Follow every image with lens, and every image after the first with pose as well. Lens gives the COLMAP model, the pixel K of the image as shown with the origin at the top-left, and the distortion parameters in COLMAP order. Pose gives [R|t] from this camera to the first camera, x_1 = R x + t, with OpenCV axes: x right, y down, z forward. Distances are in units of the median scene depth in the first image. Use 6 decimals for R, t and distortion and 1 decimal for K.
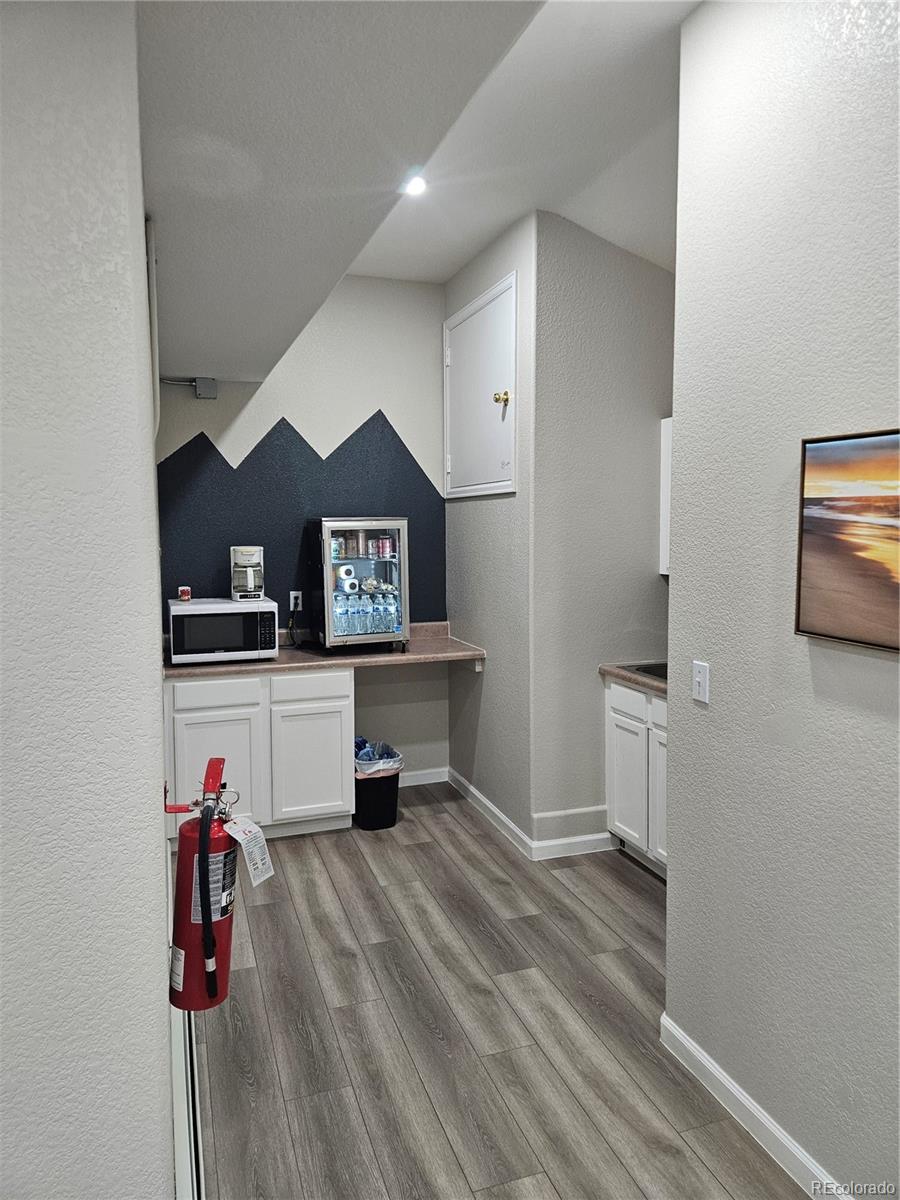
lens RADIAL K [[812.3, 0, 443.0], [0, 812.3, 587.9], [0, 0, 1]] dist [0.070167, -0.057372]
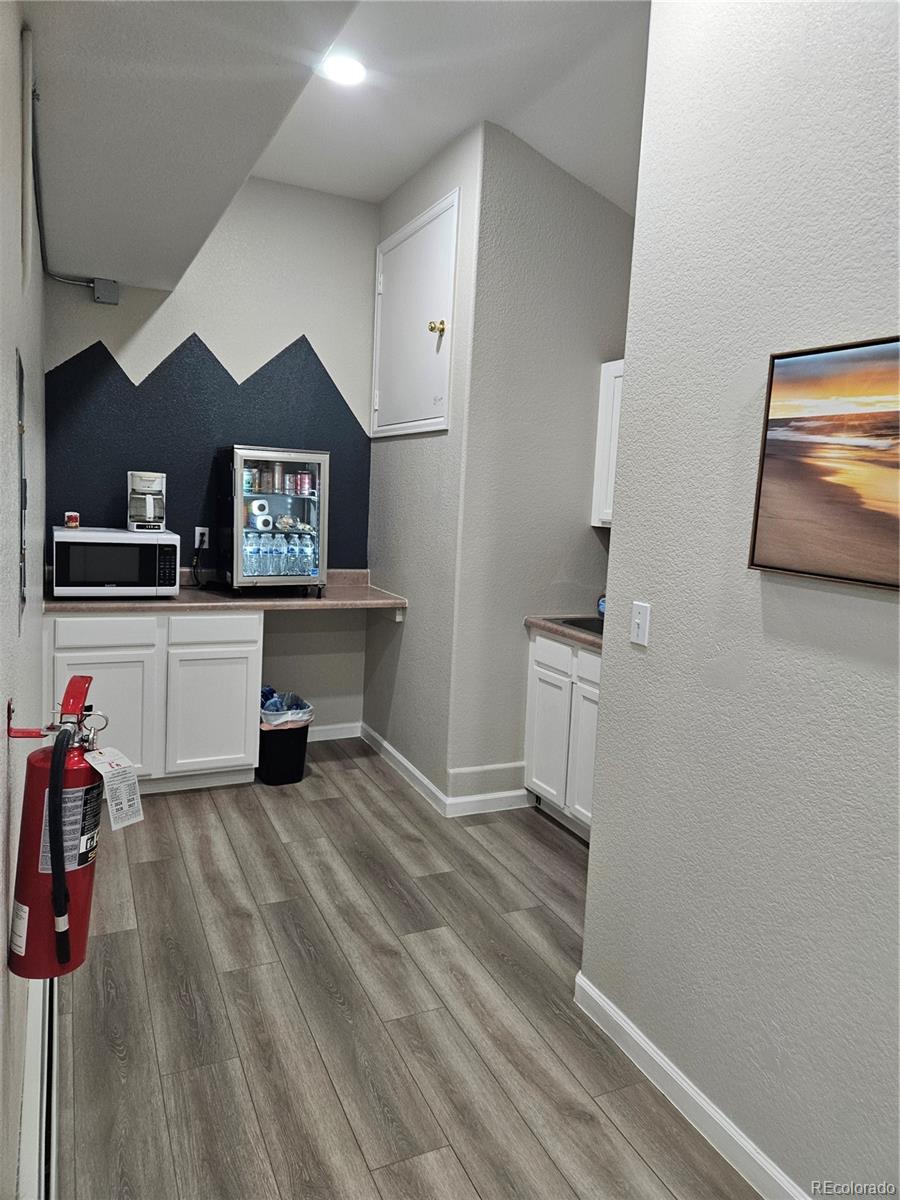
lens RADIAL K [[812.3, 0, 458.6], [0, 812.3, 584.2], [0, 0, 1]] dist [0.070167, -0.057372]
pose [[0.991784, 0.044529, 0.119927, -0.002985], [-0.048585, 0.998334, 0.031111, 0.032443], [-0.118342, -0.036682, 0.992295, 0.064810]]
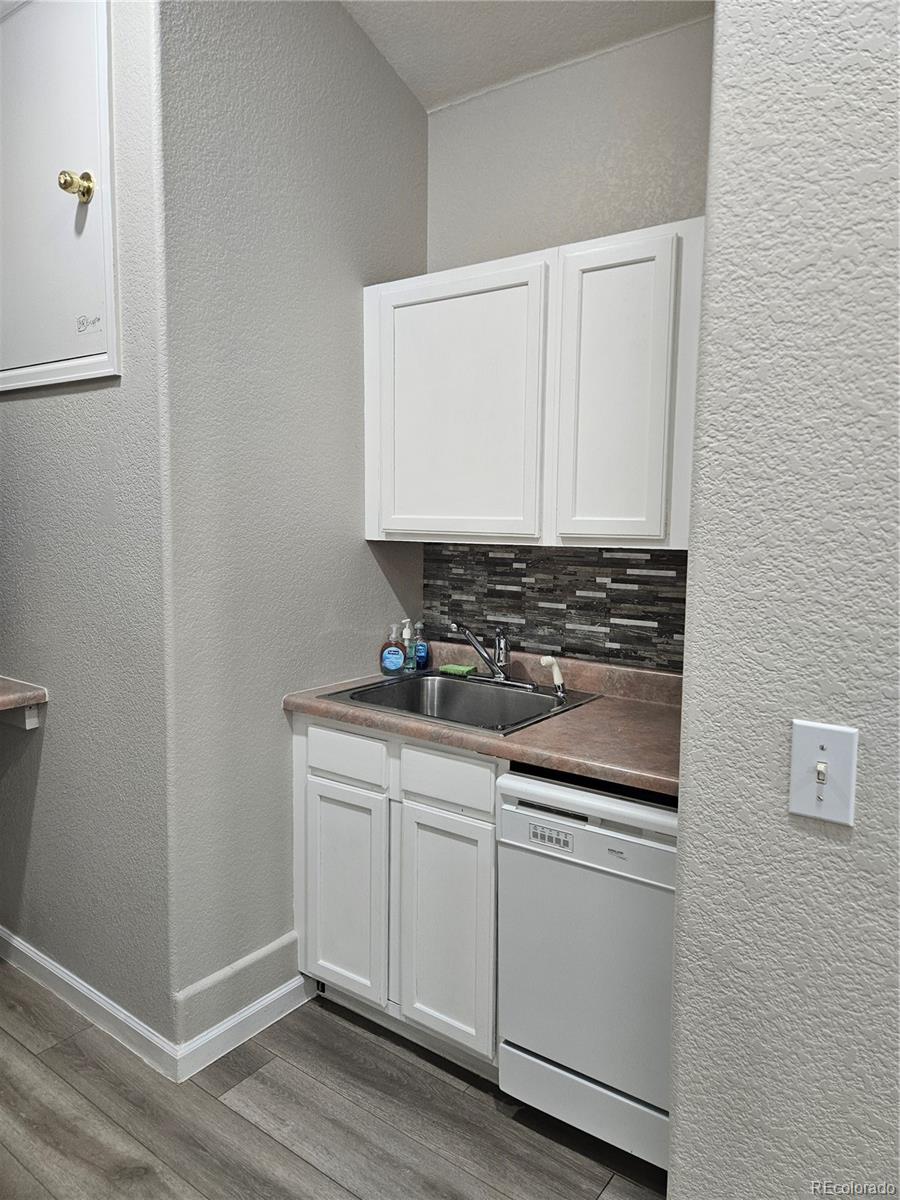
lens RADIAL K [[812.3, 0, 452.3], [0, 812.3, 589.9], [0, 0, 1]] dist [0.070167, -0.057372]
pose [[0.823185, -0.037144, 0.566557, -0.037687], [0.025627, 0.999272, 0.028277, 0.006311], [-0.567195, -0.008758, 0.823537, 0.490823]]
